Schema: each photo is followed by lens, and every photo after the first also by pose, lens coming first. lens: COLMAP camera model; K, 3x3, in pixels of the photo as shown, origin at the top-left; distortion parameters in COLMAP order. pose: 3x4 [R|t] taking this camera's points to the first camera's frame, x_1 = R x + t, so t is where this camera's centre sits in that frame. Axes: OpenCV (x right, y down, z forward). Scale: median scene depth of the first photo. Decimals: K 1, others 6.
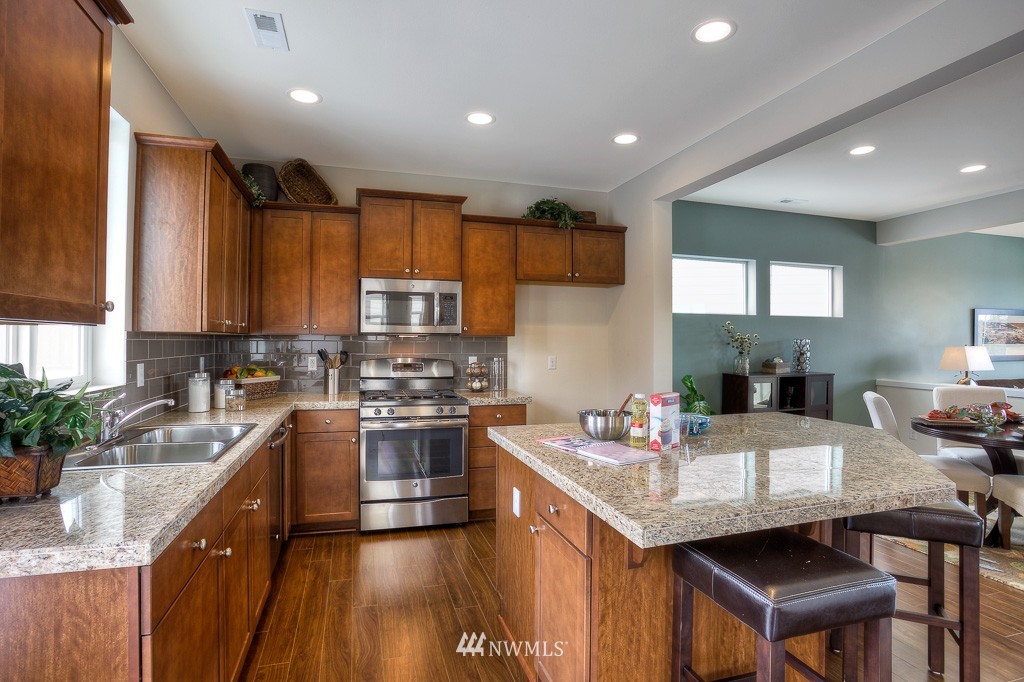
lens RADIAL K [[502.4, 0, 510.7], [0, 502.4, 334.2], [0, 0, 1]] dist [-0.037228, 0.007805]
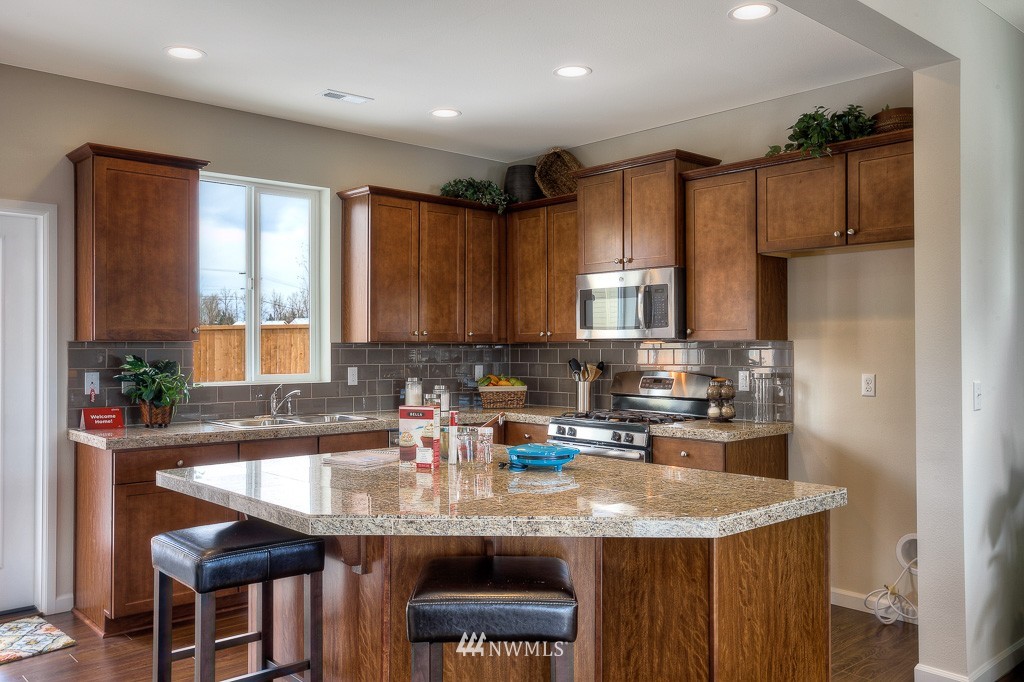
lens RADIAL K [[842.4, 0, 514.5], [0, 842.4, 344.9], [0, 0, 1]] dist [-0.005179, 0.001574]
pose [[0.443043, -0.008354, -0.896462, 0.859893], [0.015301, 0.999881, -0.001756, 0.006568], [0.896370, -0.012939, 0.443118, 0.240673]]
